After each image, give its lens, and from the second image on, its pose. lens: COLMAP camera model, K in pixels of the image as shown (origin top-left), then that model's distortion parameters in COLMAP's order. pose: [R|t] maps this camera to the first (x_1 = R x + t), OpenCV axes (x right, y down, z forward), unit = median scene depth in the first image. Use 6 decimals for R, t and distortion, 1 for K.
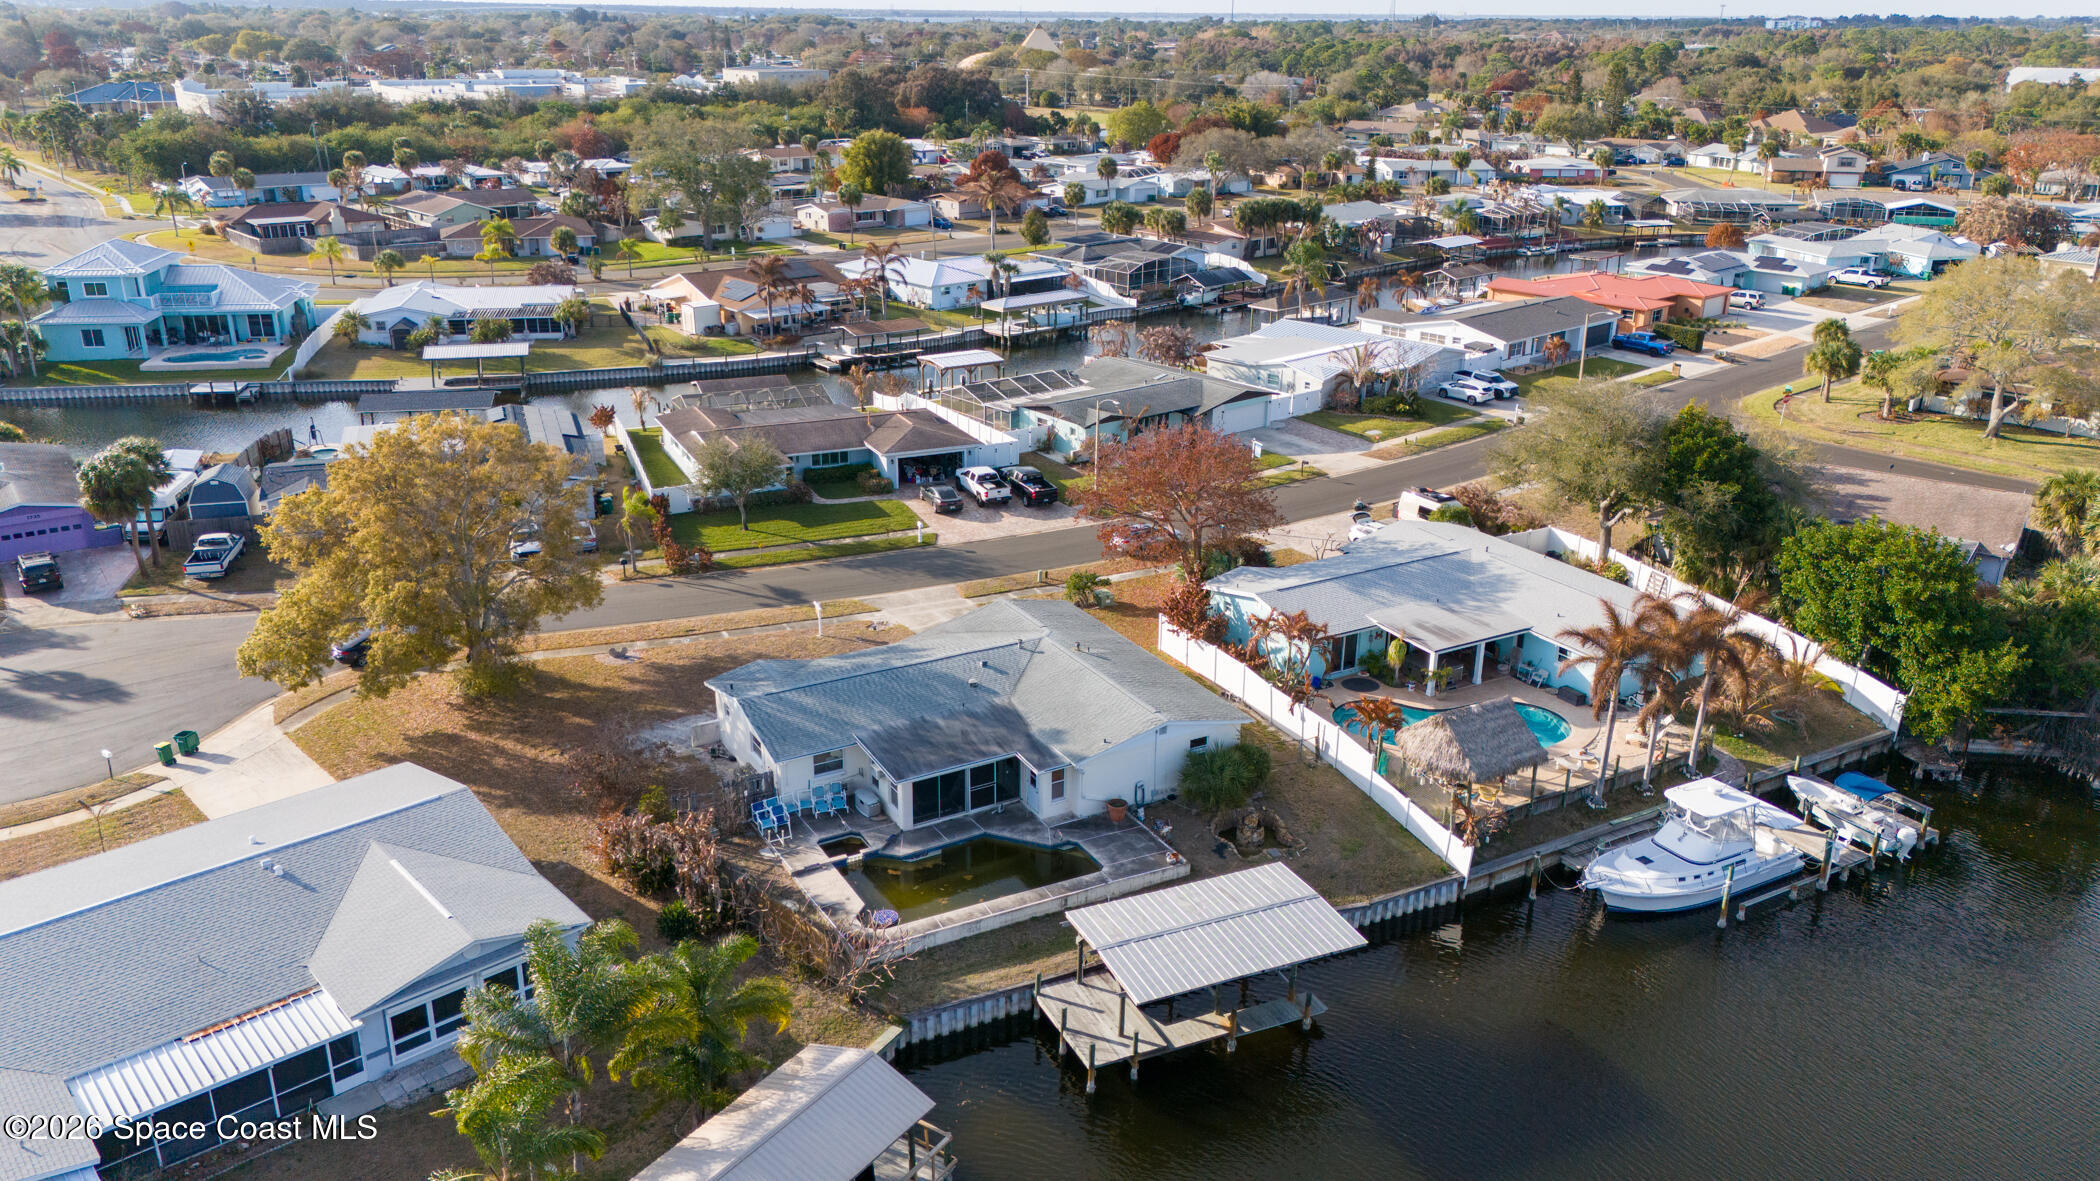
lens RADIAL K [[1539.8, 0, 1050.0], [0, 1539.8, 590.5], [0, 0, 1]] dist [0.105178, -0.143861]
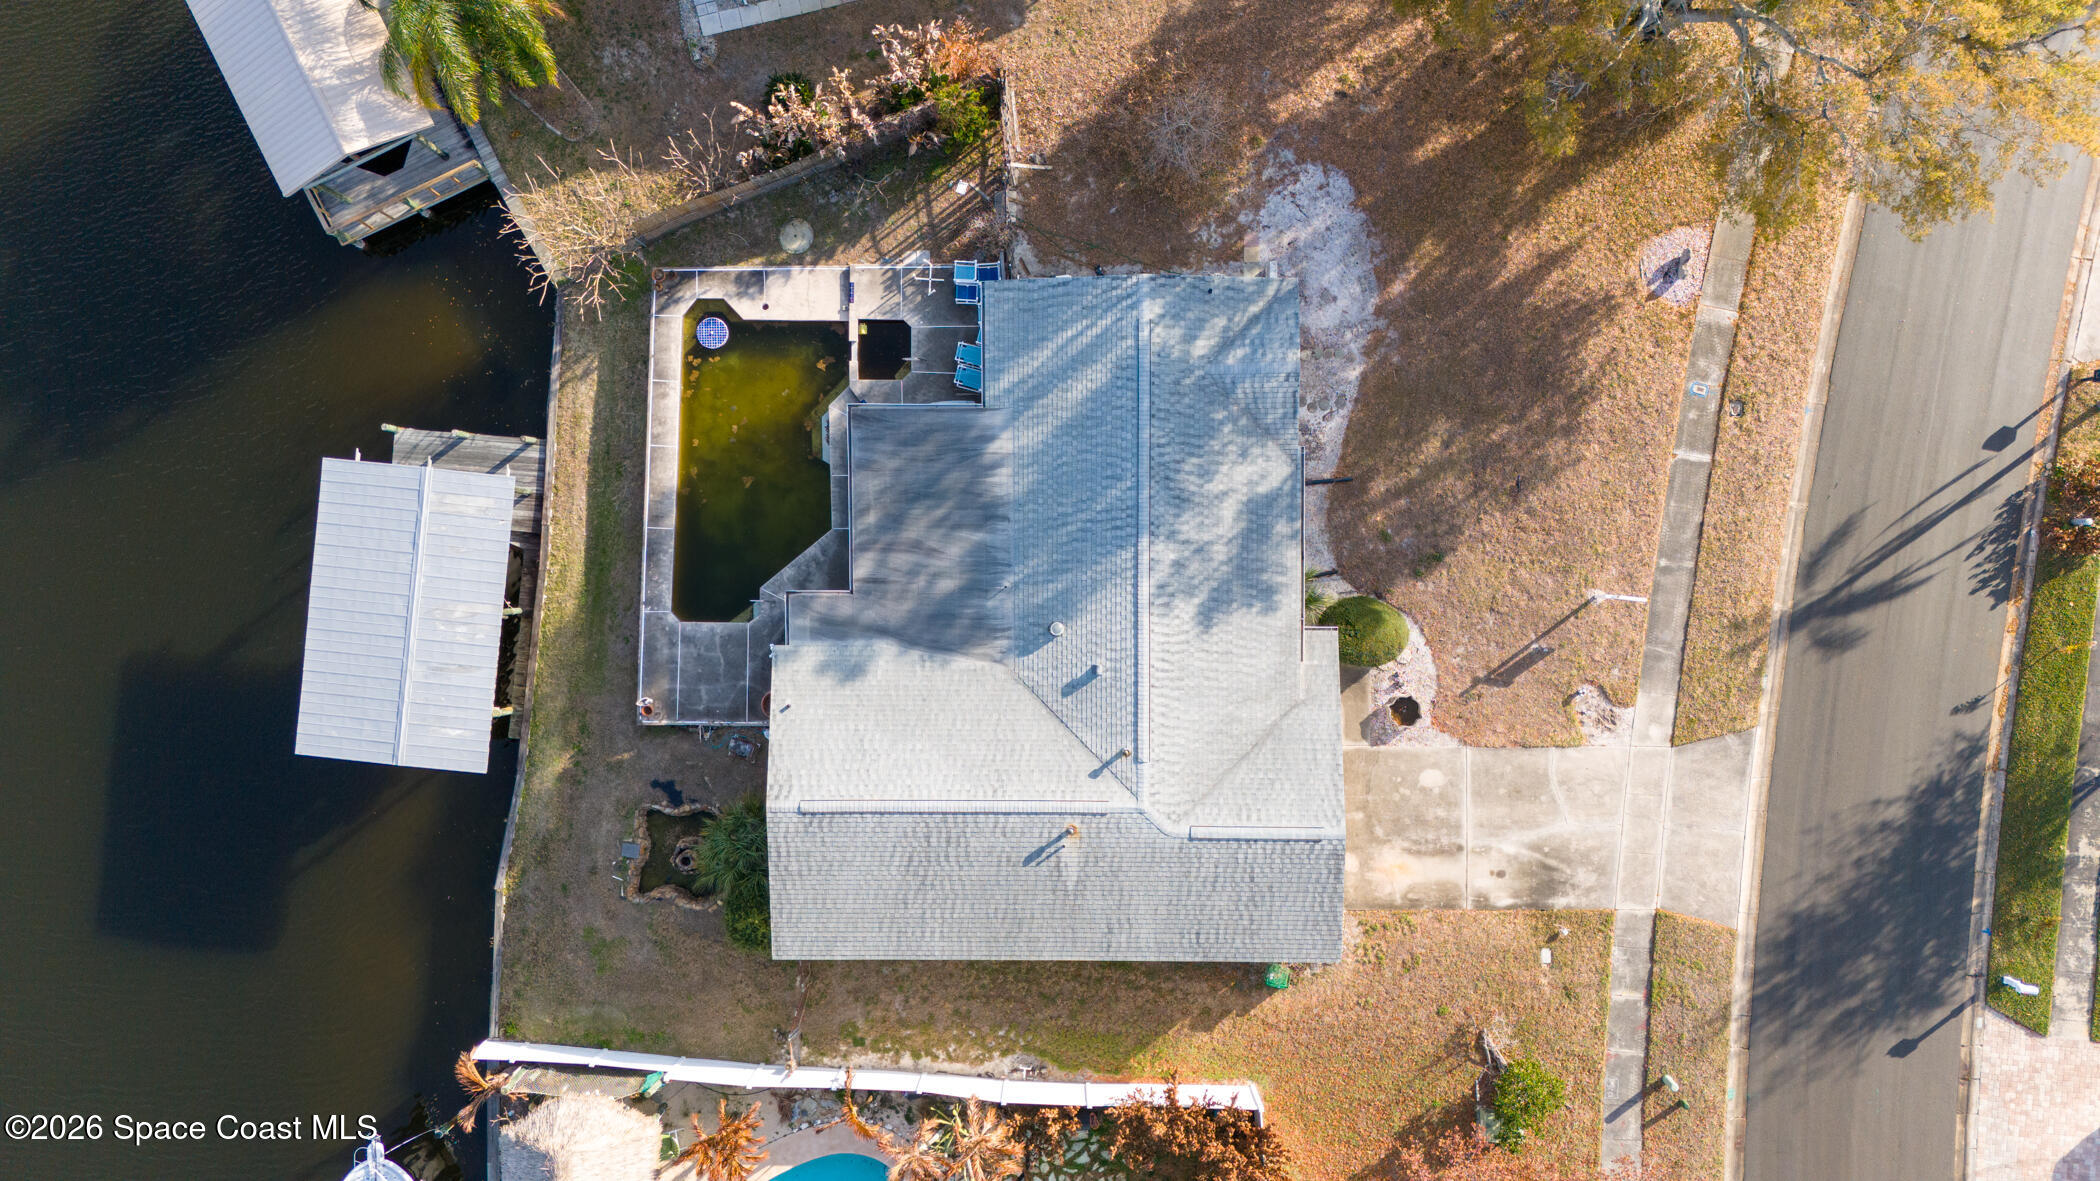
lens RADIAL K [[1545.8, 0, 1050.0], [0, 1545.8, 590.5], [0, 0, 1]] dist [0.065578, -0.057935]
pose [[-0.489647, 0.871874, -0.009056, -0.043961], [-0.325219, -0.172988, 0.929682, -0.417421], [0.808998, 0.458161, 0.368253, 0.586234]]
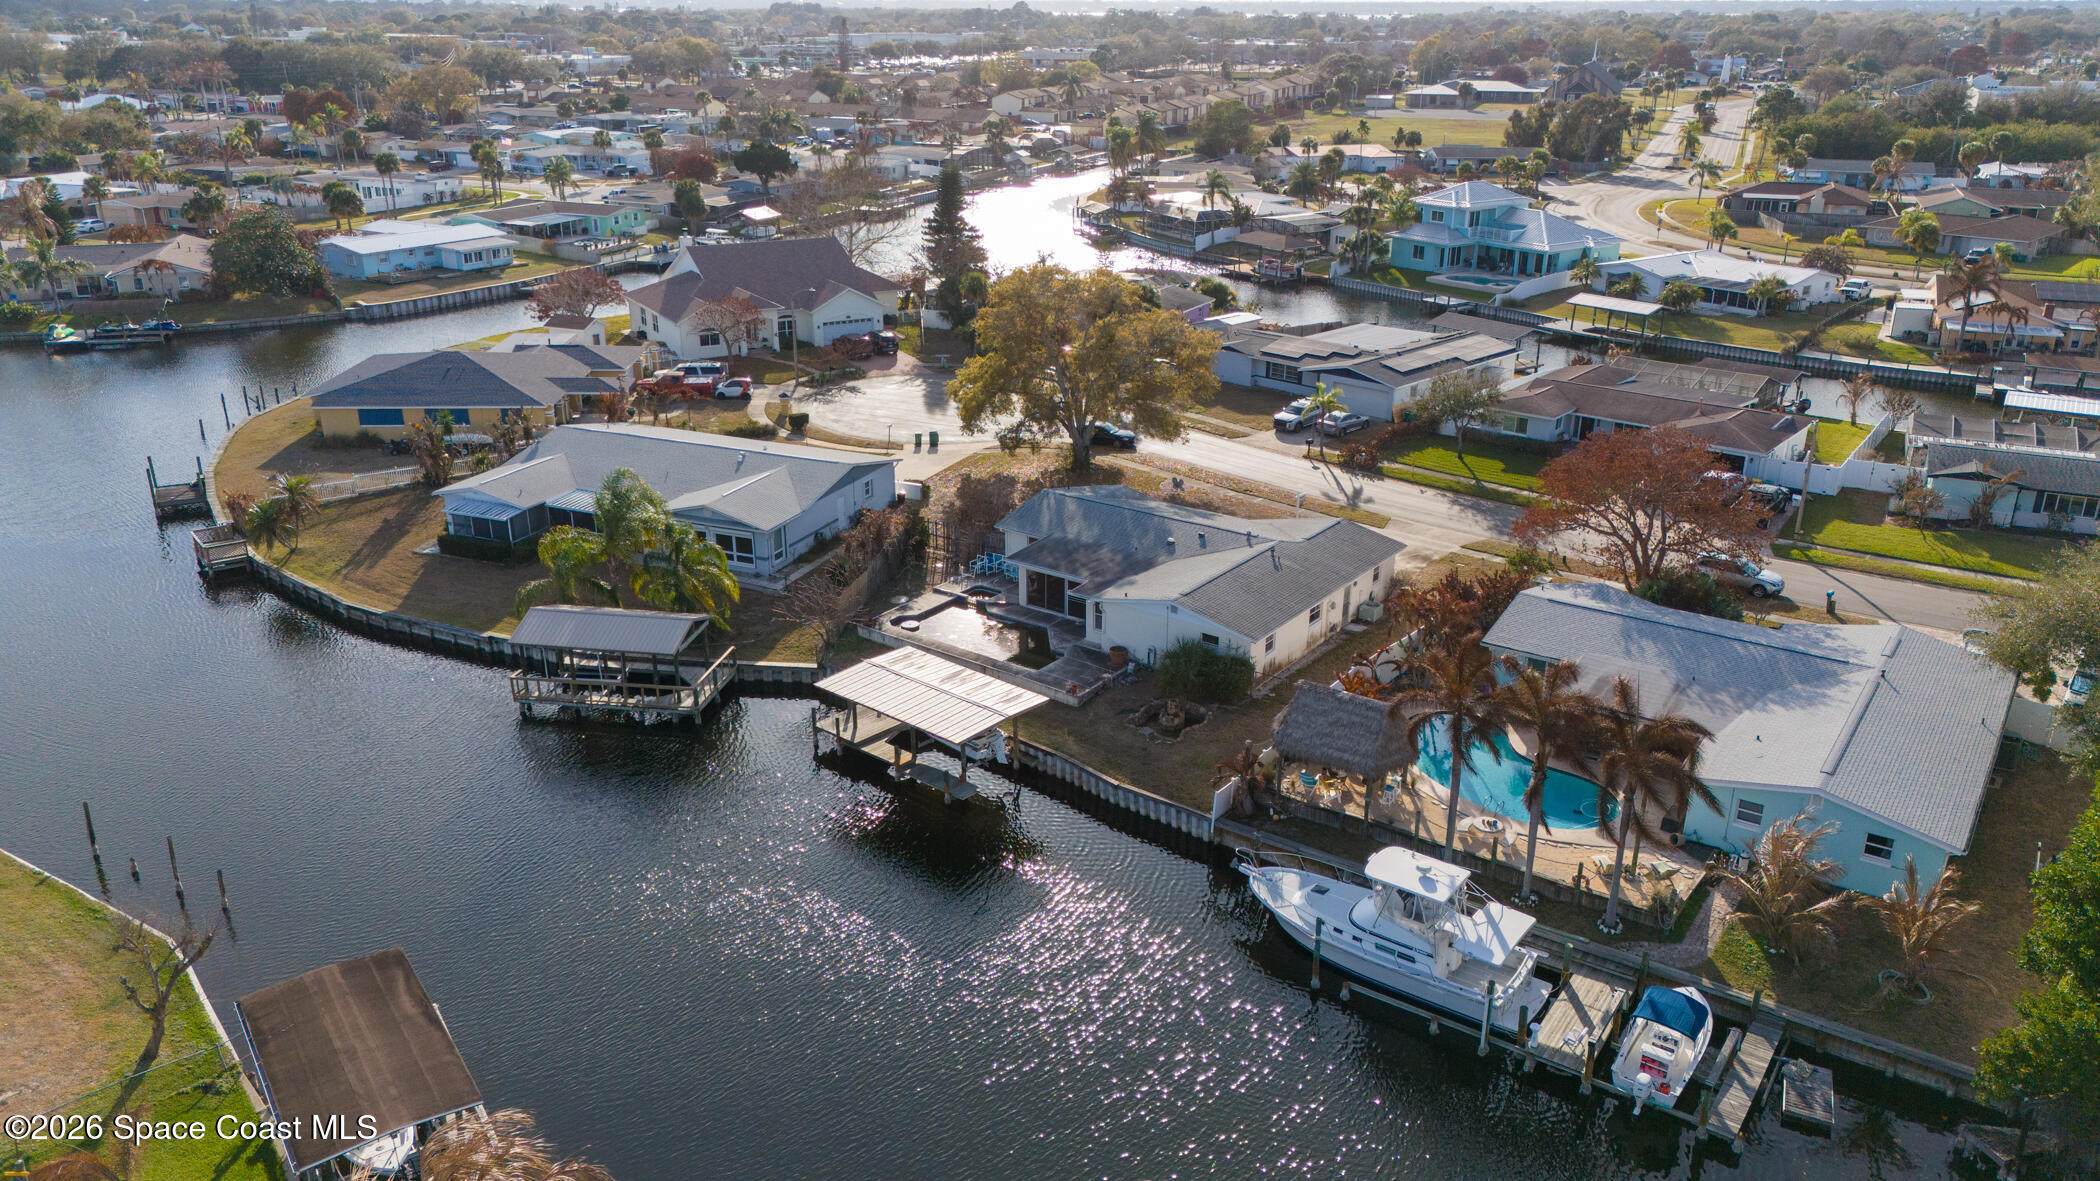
lens RADIAL K [[1545.8, 0, 1050.0], [0, 1545.8, 590.5], [0, 0, 1]] dist [0.065578, -0.057935]
pose [[0.418848, 0.315288, -0.851563, 0.719241], [-0.318089, 0.929311, 0.187619, -0.075037], [0.850521, 0.192289, 0.489530, 0.275978]]
